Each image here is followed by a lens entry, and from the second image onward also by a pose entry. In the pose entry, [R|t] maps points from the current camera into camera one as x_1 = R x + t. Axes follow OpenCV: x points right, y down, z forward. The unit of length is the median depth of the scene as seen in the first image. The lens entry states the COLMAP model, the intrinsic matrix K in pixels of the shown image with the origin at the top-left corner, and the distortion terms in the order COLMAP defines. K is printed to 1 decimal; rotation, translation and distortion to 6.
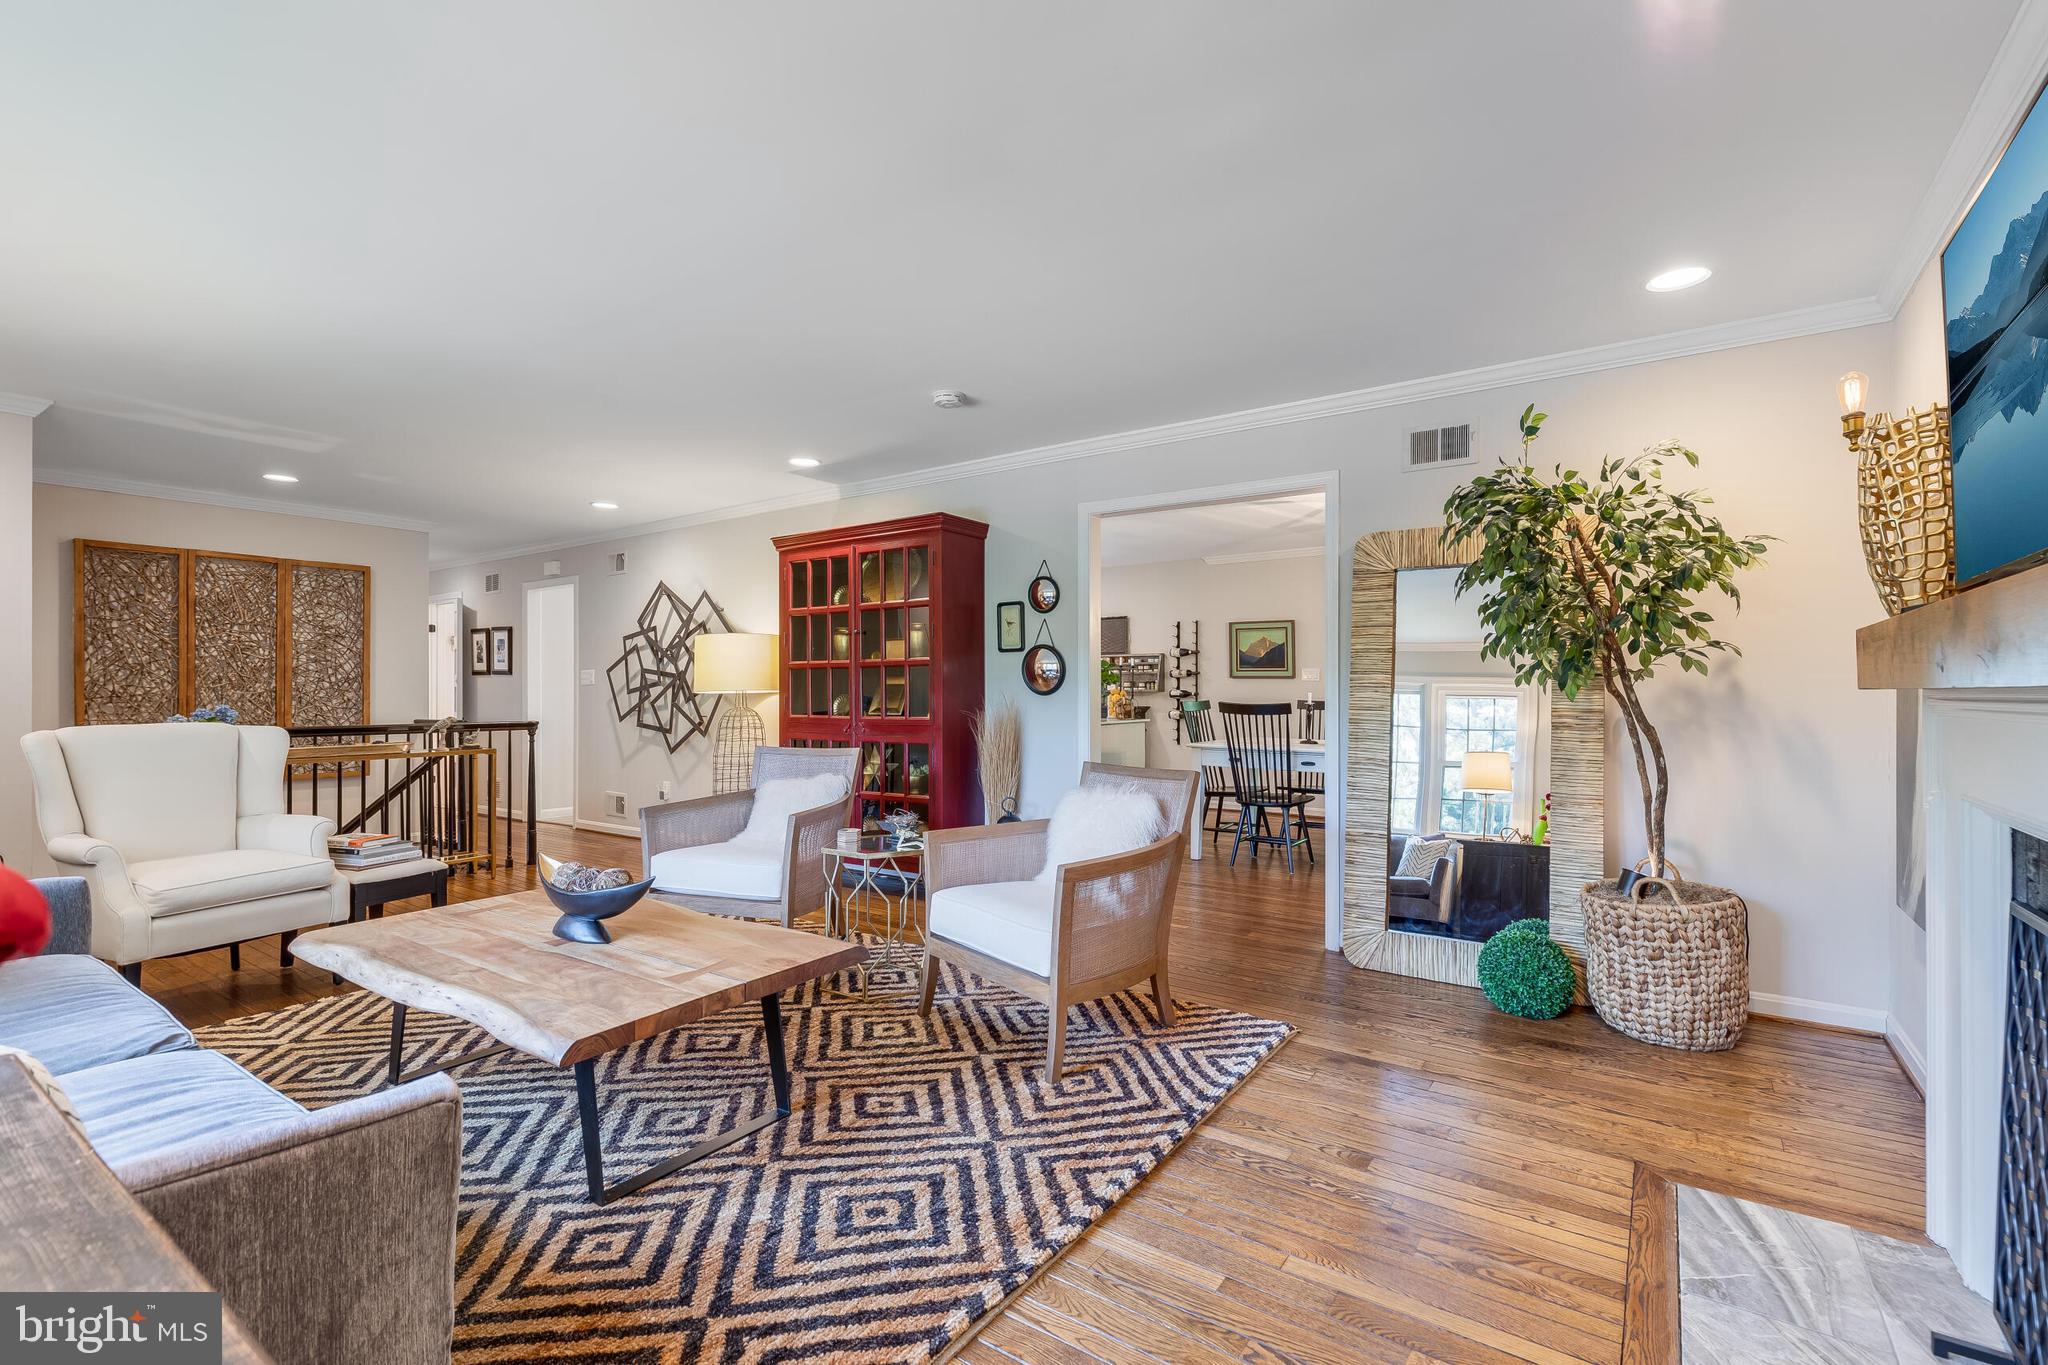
lens RADIAL K [[918.9, 0, 1014.8], [0, 918.9, 688.2], [0, 0, 1]] dist [0.004649, -0.000032]
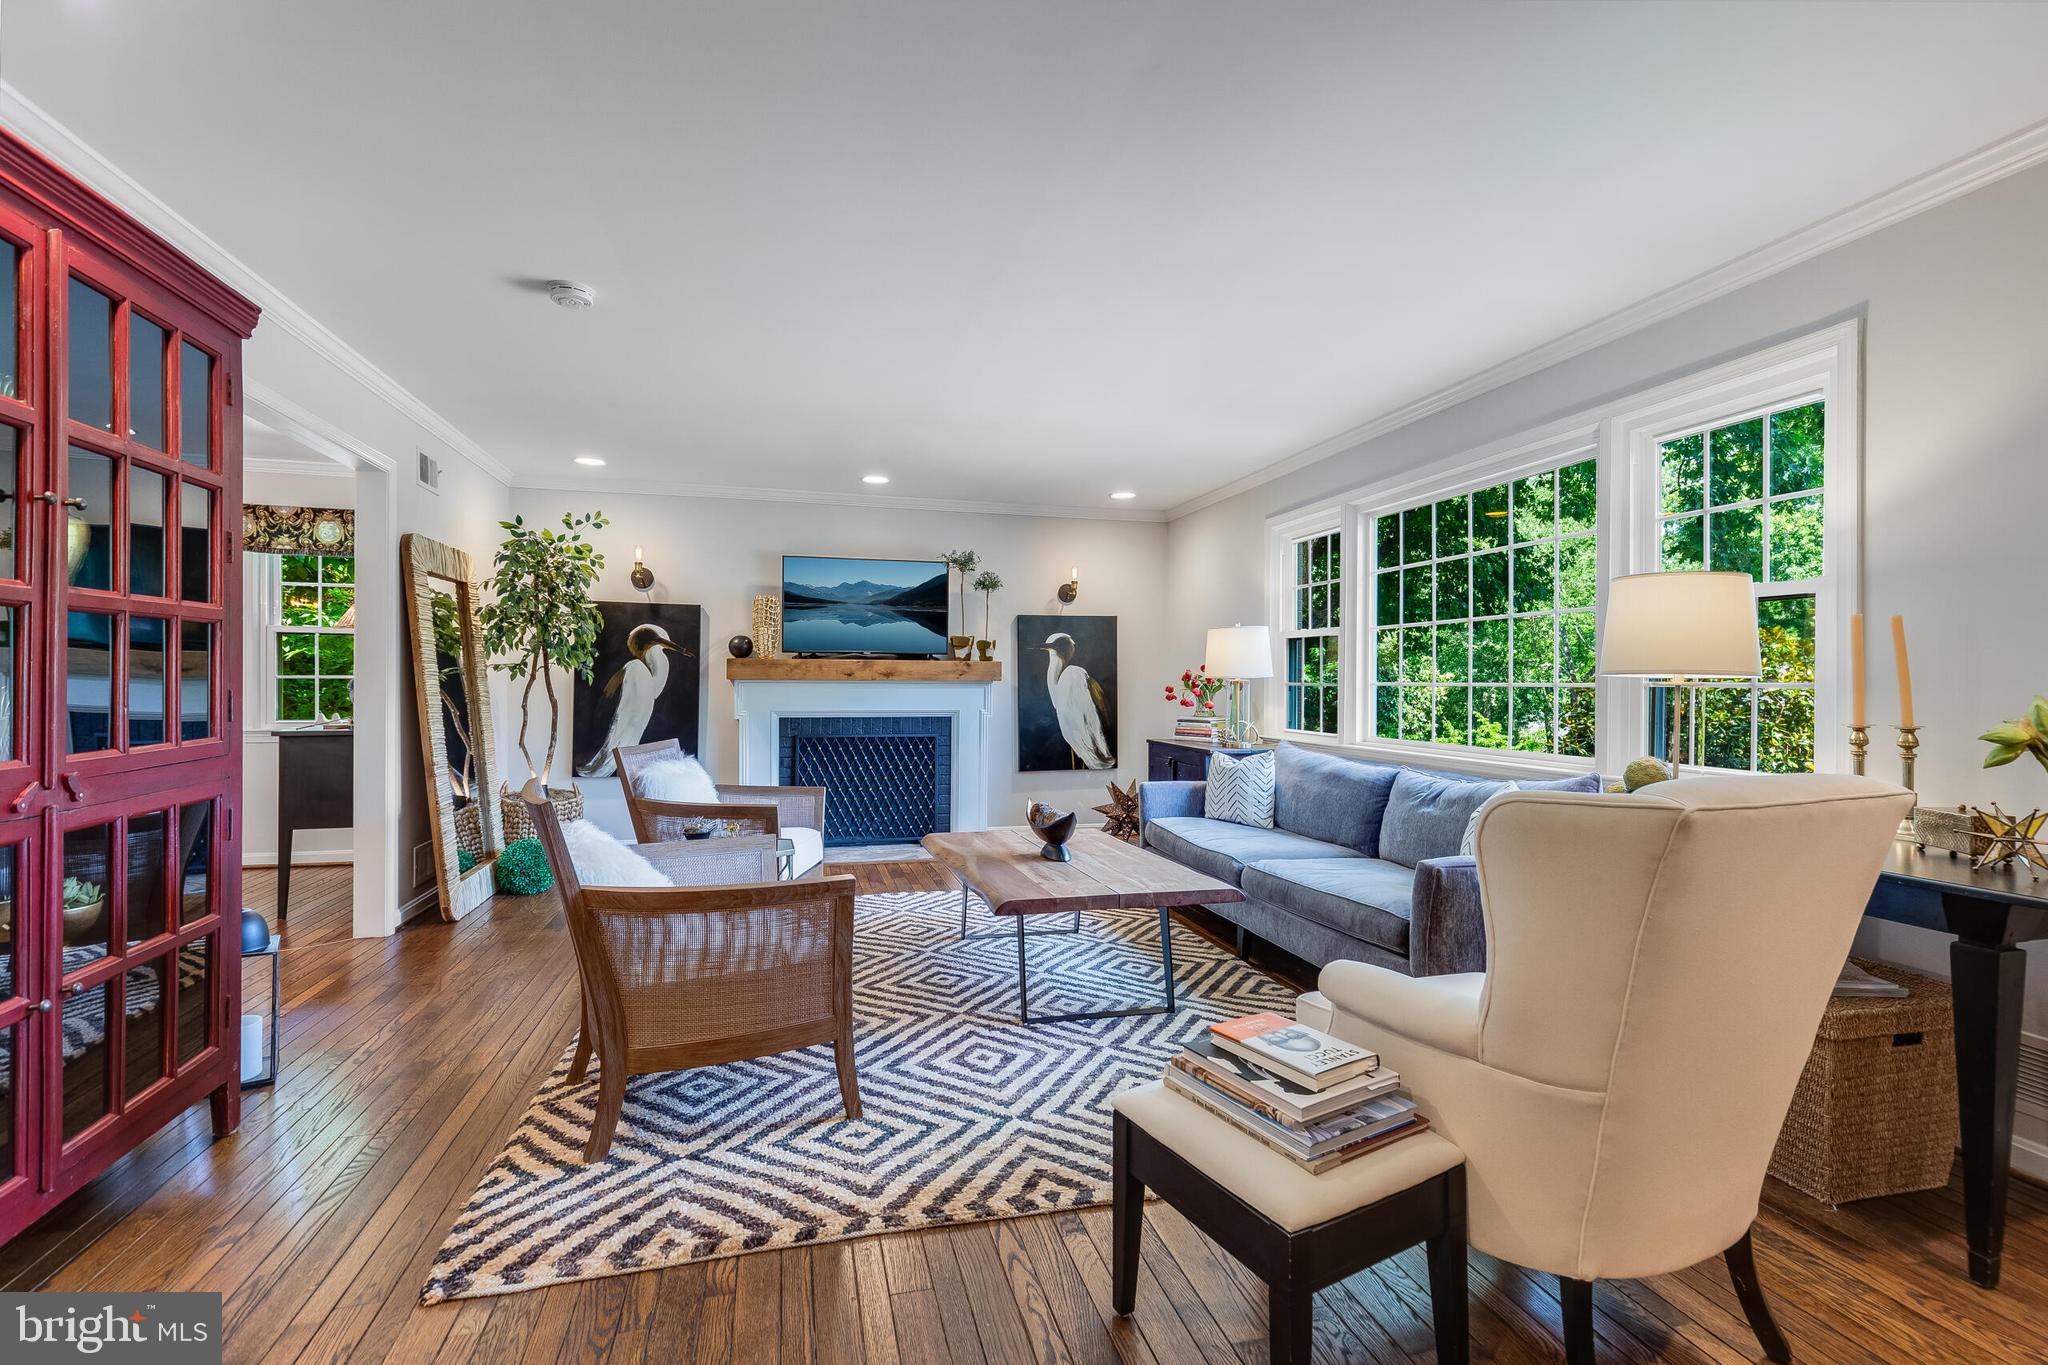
lens RADIAL K [[919.9, 0, 1018.1], [0, 919.9, 679.5], [0, 0, 1]] dist [0.009527, -0.000061]
pose [[-0.762591, -0.004821, 0.646864, -1.350801], [-0.009003, 0.999954, -0.003162, 0.002229], [-0.646819, -0.008235, -0.762599, 2.137843]]
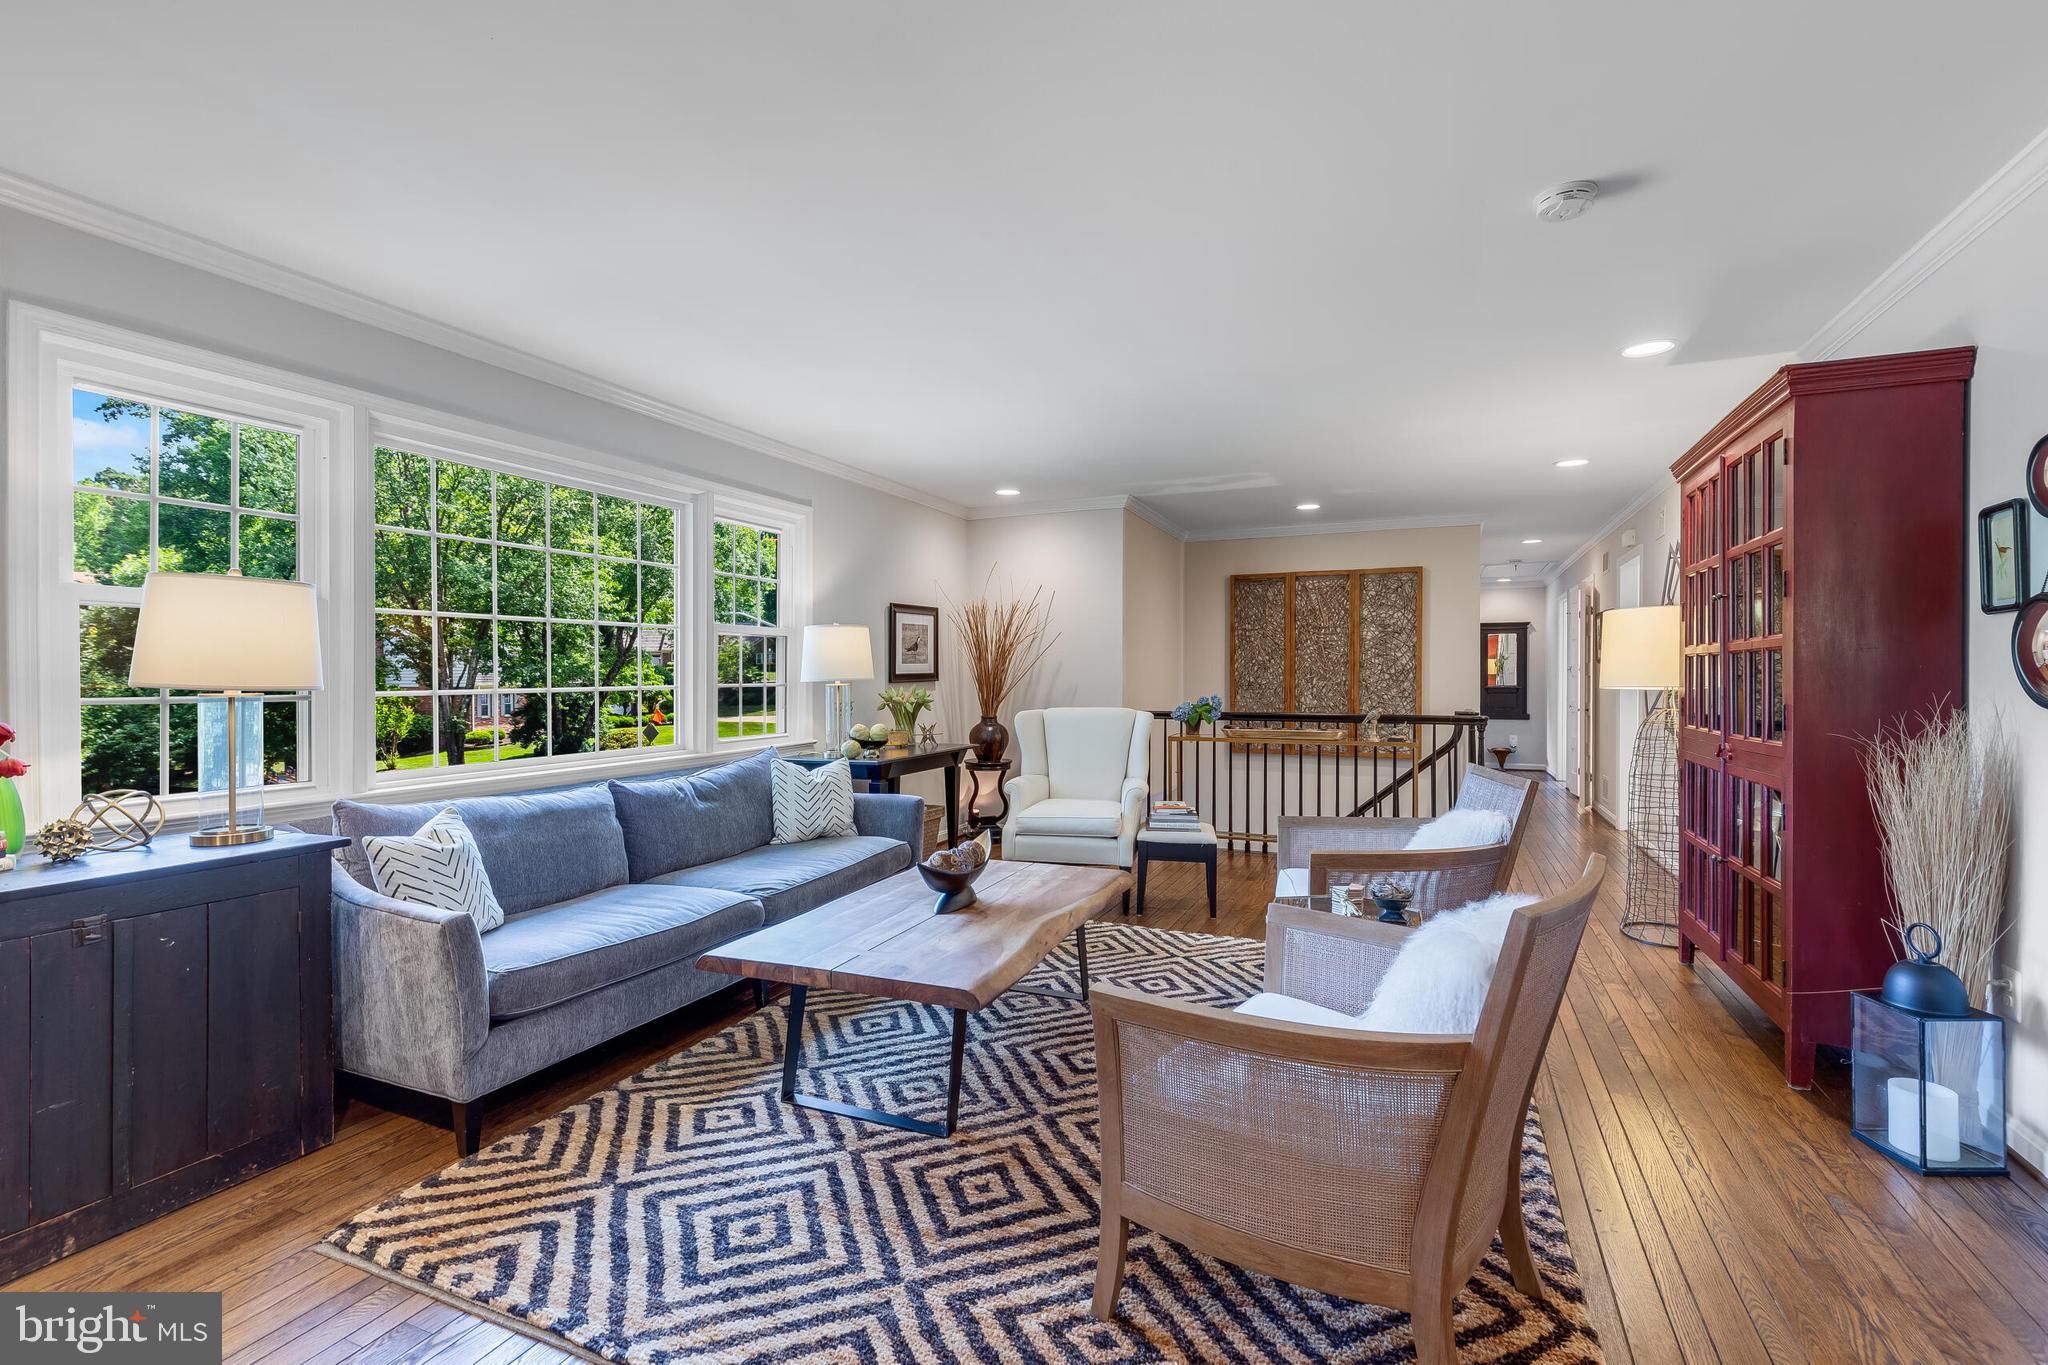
lens RADIAL K [[919.9, 0, 1025.5], [0, 919.9, 680.0], [0, 0, 1]] dist [0.009527, -0.000061]
pose [[0.202331, 0.006315, -0.979297, 0.697947], [0.005298, 0.999958, 0.007543, -0.025212], [0.979303, -0.006715, 0.202289, 0.861558]]
